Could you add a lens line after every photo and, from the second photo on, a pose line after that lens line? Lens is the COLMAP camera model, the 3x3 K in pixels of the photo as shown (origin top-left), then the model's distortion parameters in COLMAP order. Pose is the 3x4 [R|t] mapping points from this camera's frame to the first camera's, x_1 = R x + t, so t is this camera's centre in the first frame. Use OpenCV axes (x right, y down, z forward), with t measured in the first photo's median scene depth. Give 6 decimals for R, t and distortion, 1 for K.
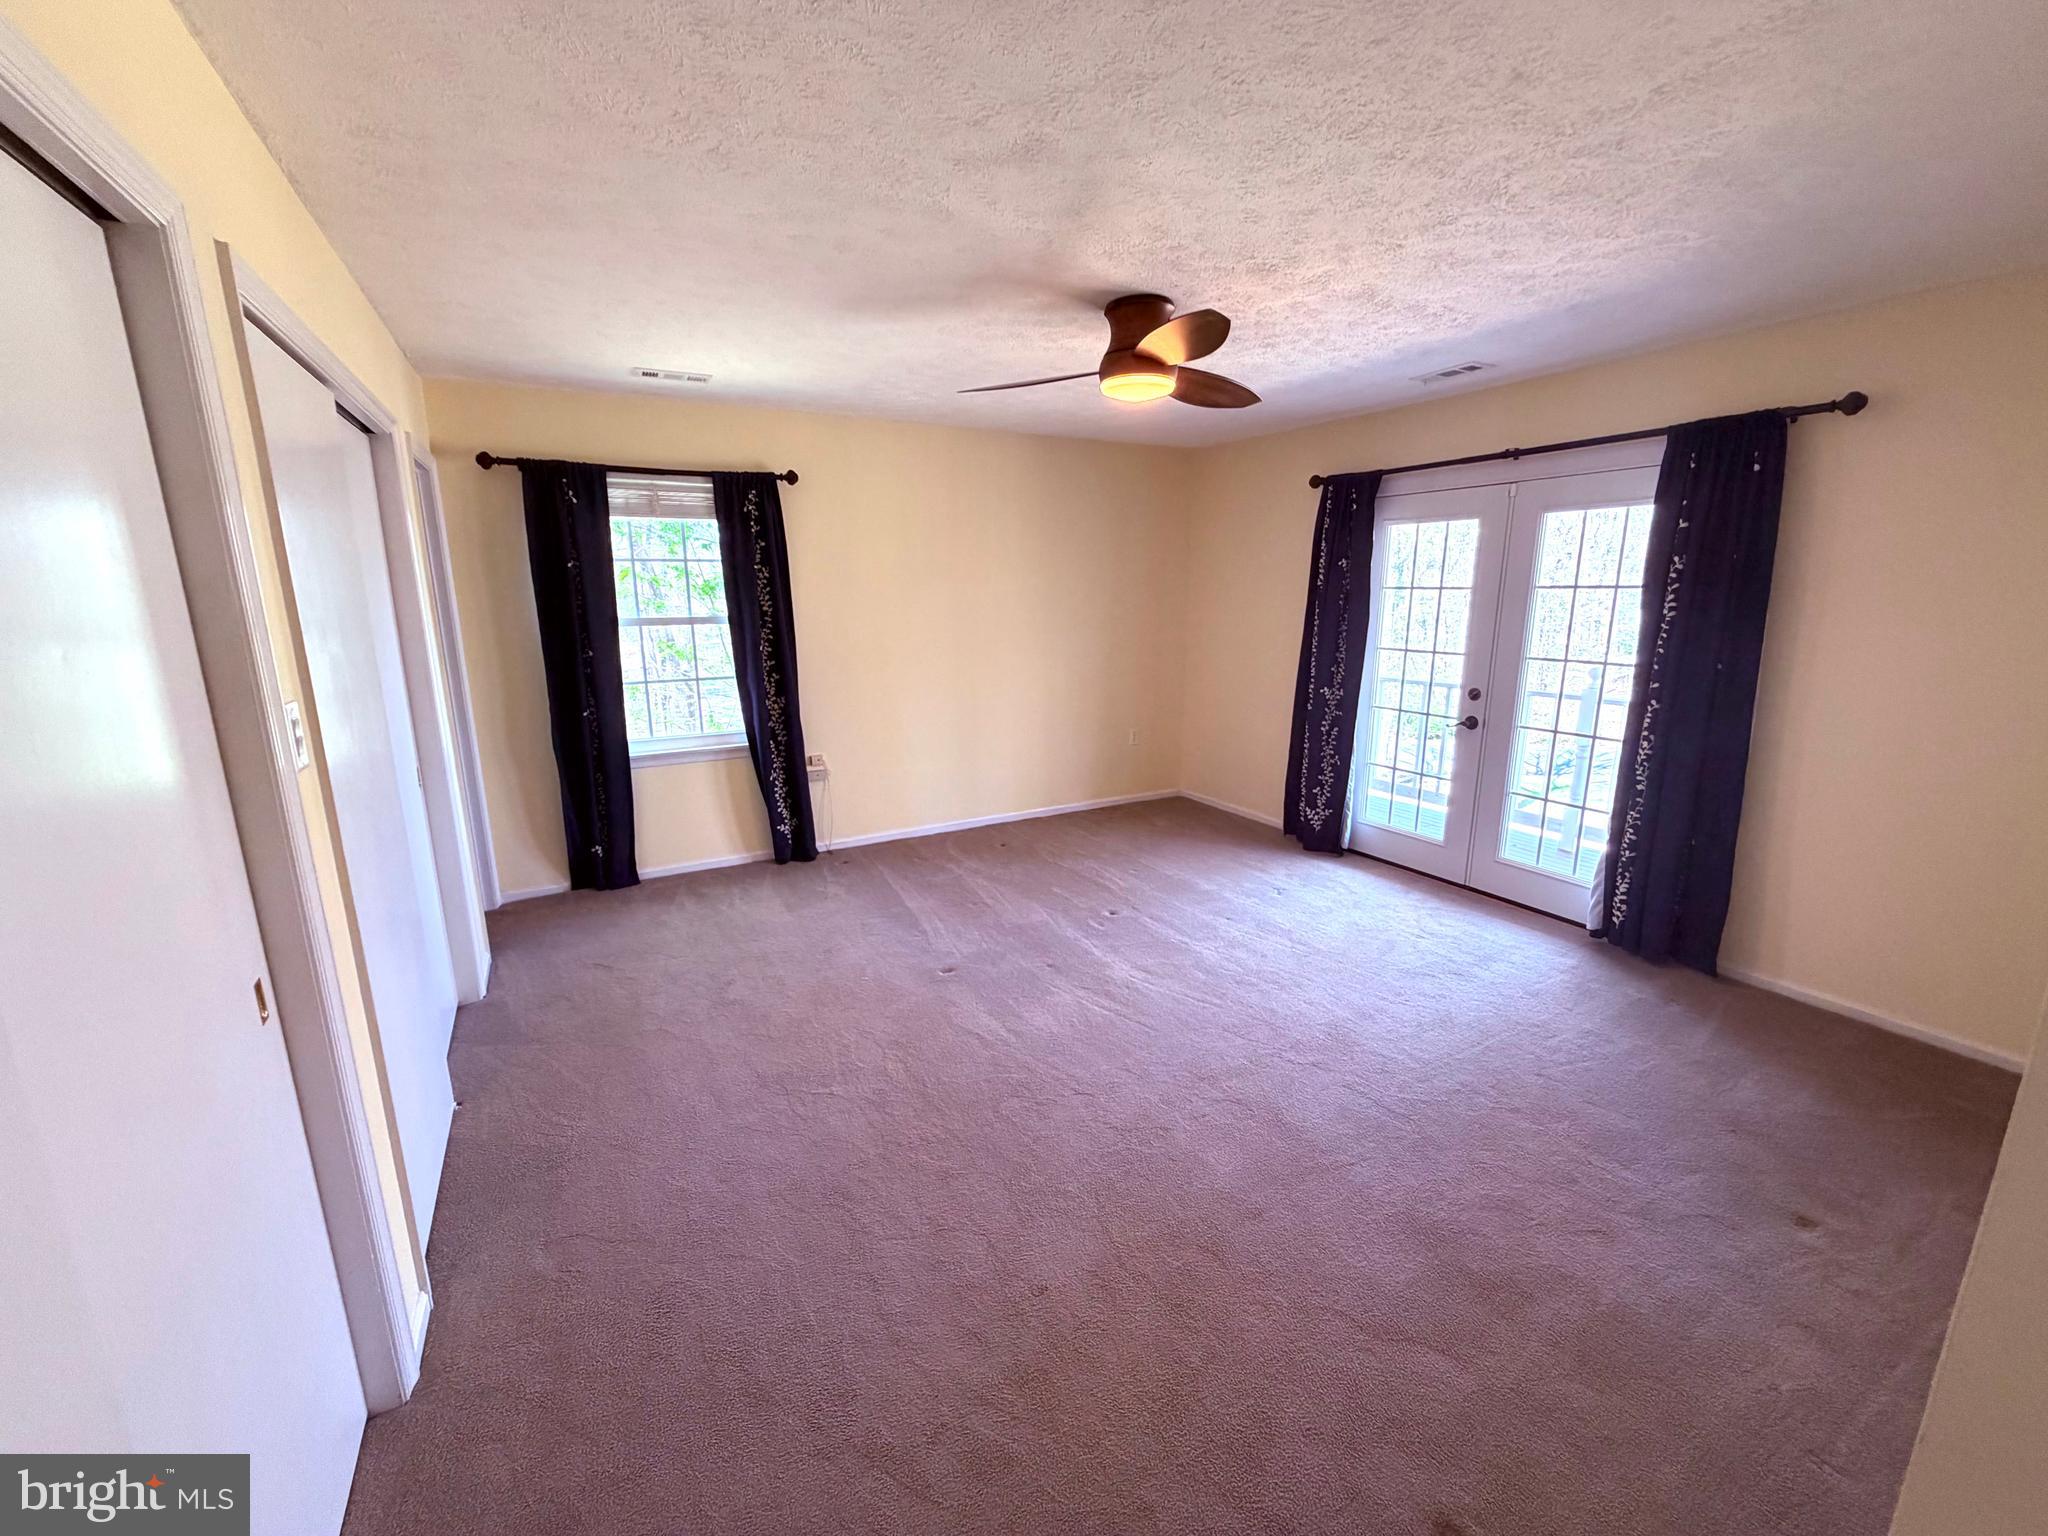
lens RADIAL K [[820.8, 0, 1027.9], [0, 820.8, 775.0], [0, 0, 1]] dist [-0.000145, 0.000037]
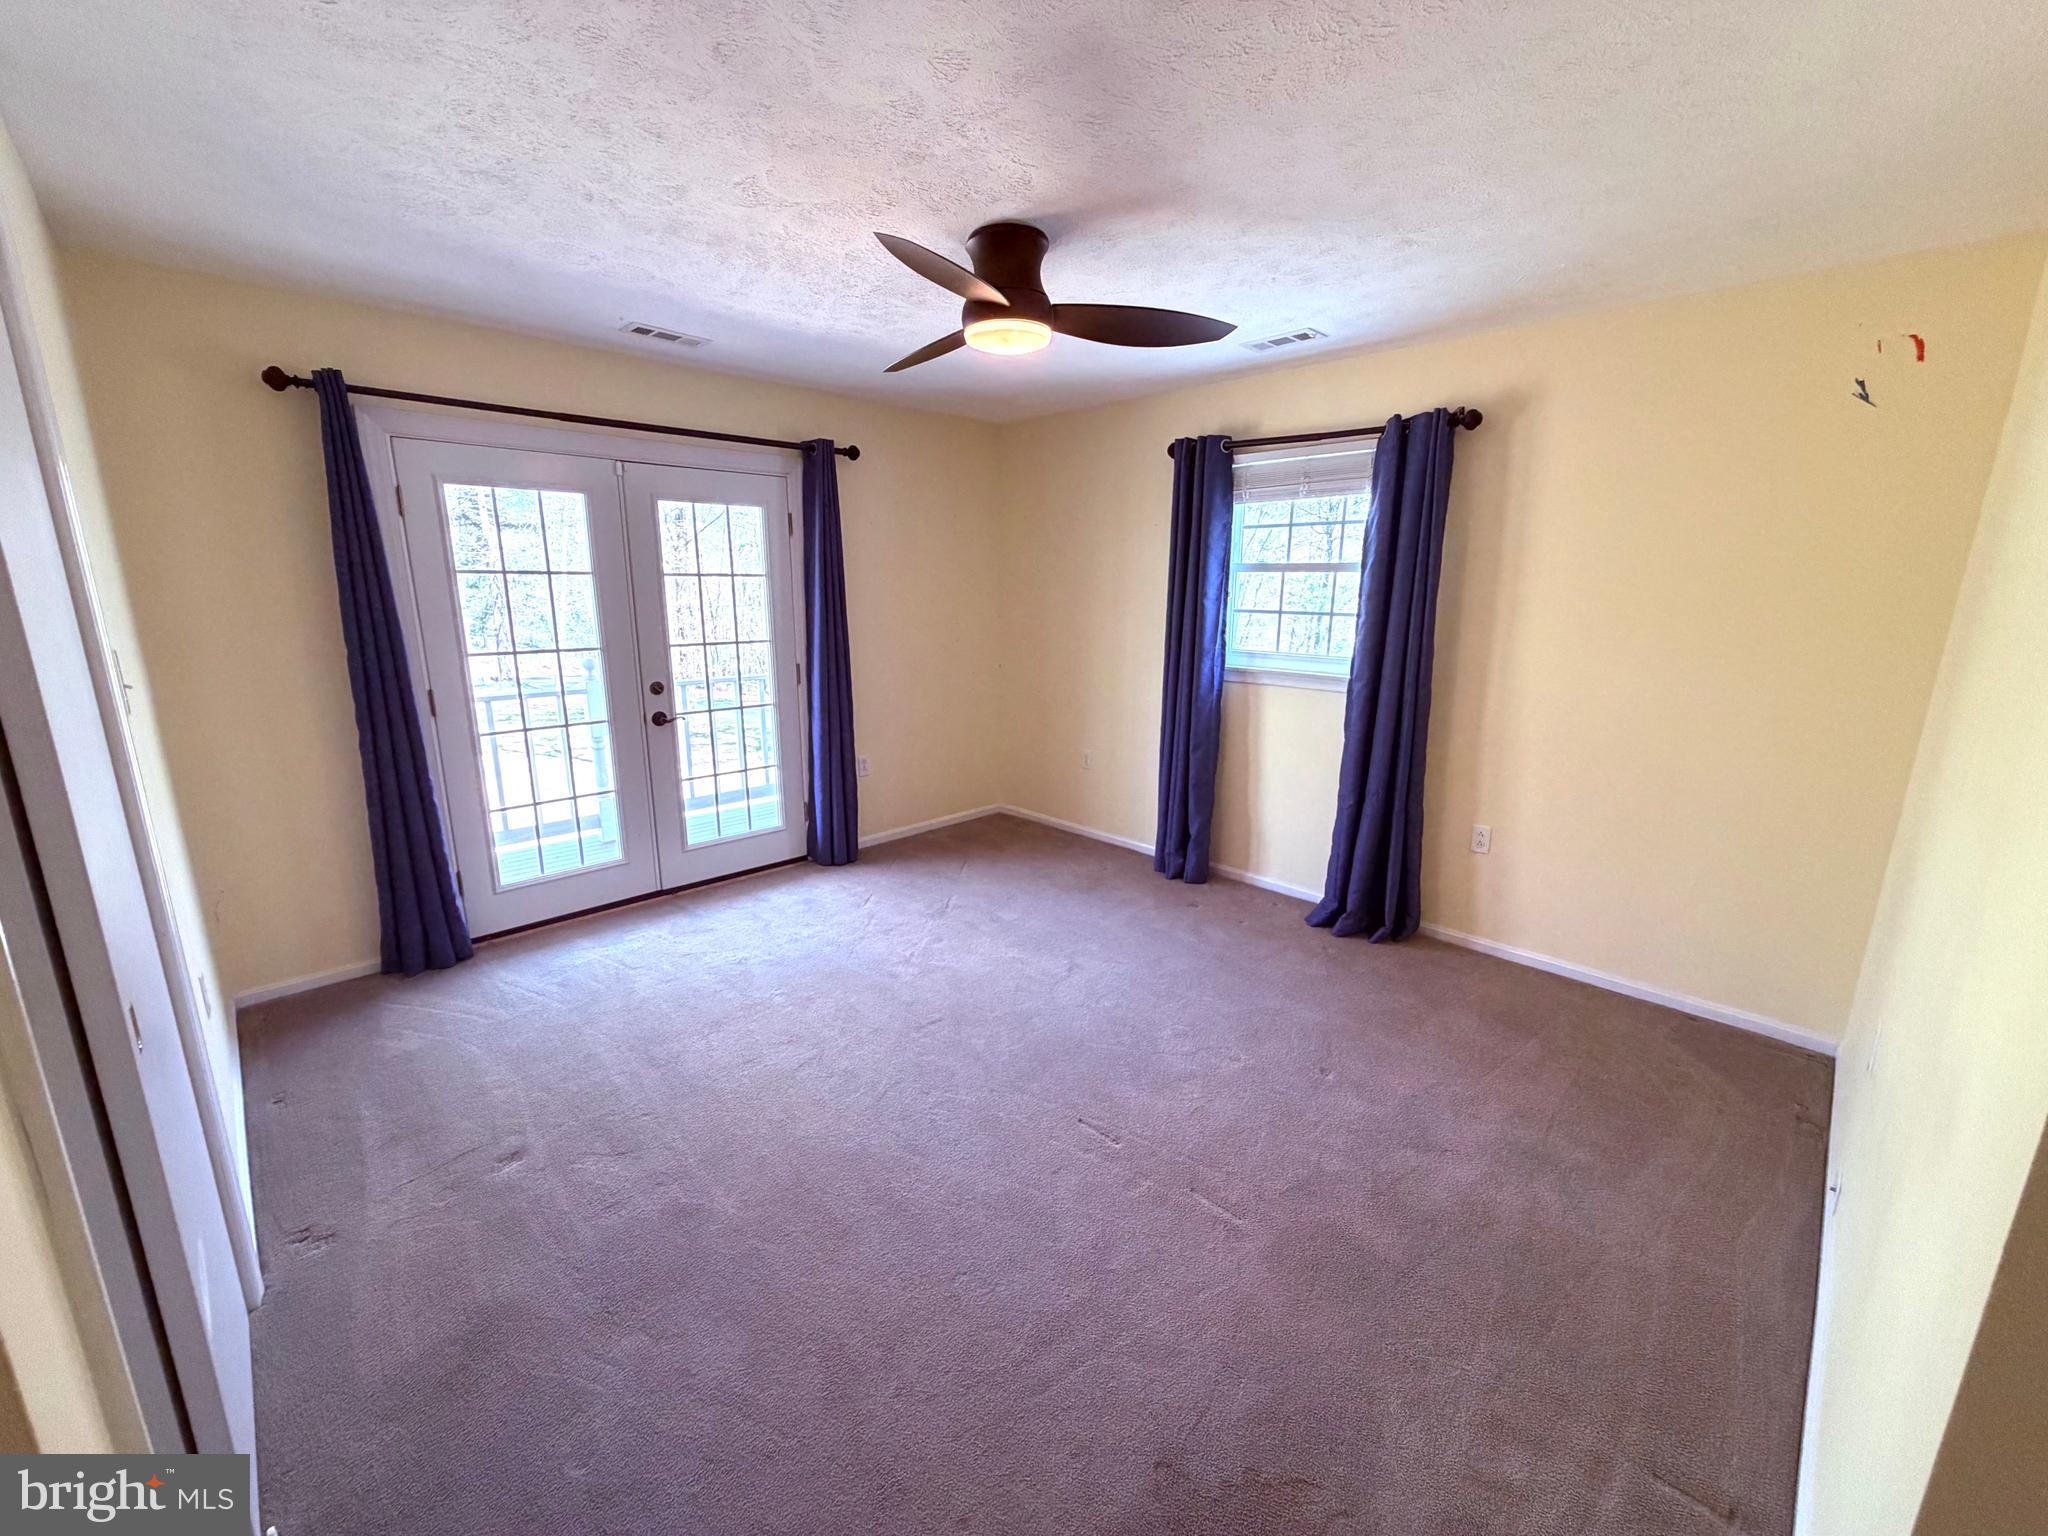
lens RADIAL K [[820.8, 0, 1029.0], [0, 820.8, 765.0], [0, 0, 1]] dist [-0.000145, 0.000037]
pose [[-0.260934, -0.211388, 0.941928, -0.446965], [0.199984, 0.942727, 0.266967, -0.174465], [-0.944415, 0.258032, -0.203715, 0.790185]]
